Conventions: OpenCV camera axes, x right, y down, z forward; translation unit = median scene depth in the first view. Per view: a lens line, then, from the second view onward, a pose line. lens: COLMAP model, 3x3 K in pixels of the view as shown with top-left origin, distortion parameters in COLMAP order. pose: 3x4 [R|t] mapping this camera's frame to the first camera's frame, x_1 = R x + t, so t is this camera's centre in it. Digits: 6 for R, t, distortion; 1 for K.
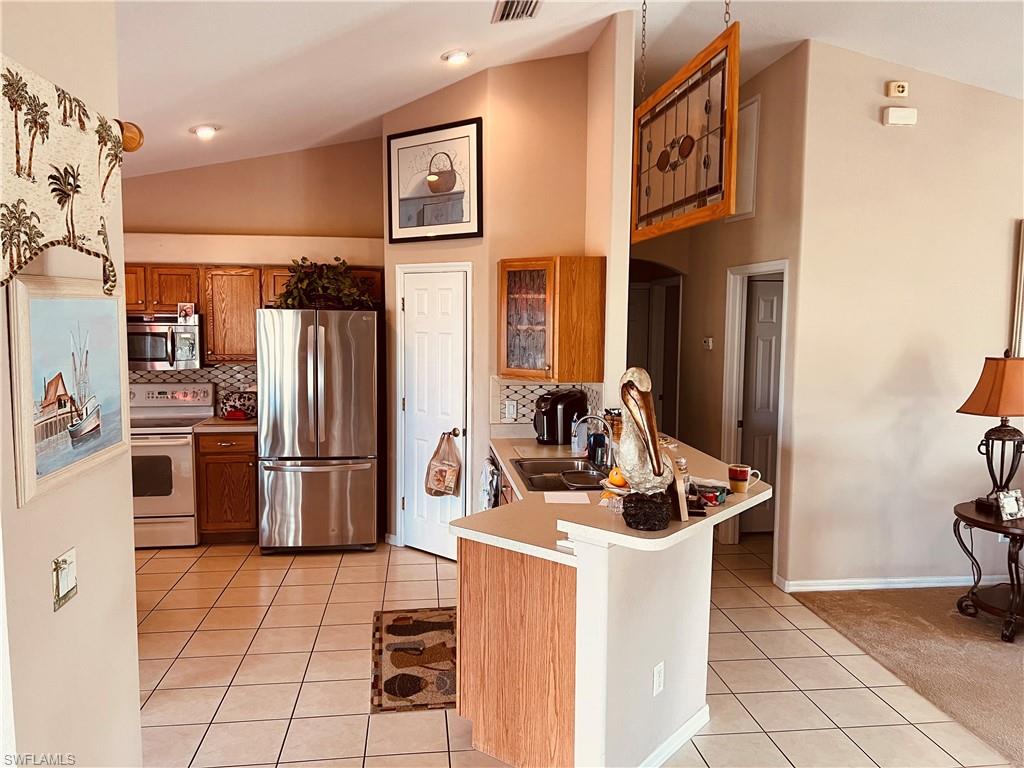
lens RADIAL K [[768.2, 0, 512.9], [0, 768.2, 381.1], [0, 0, 1]] dist [0.053531, -0.018024]
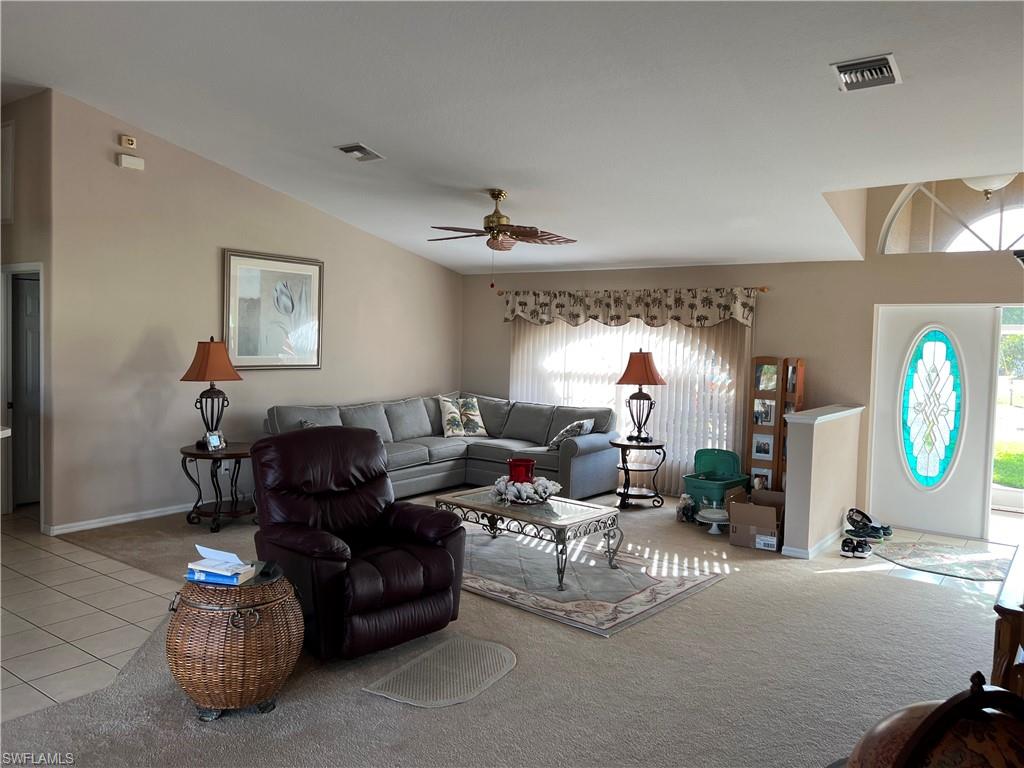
lens RADIAL K [[768.2, 0, 498.6], [0, 768.2, 368.6], [0, 0, 1]] dist [0.053531, -0.018024]
pose [[0.695274, -0.026599, 0.718252, -0.034473], [0.047467, 0.998833, -0.008959, 0.057474], [-0.717175, 0.040322, 0.695725, -0.378834]]
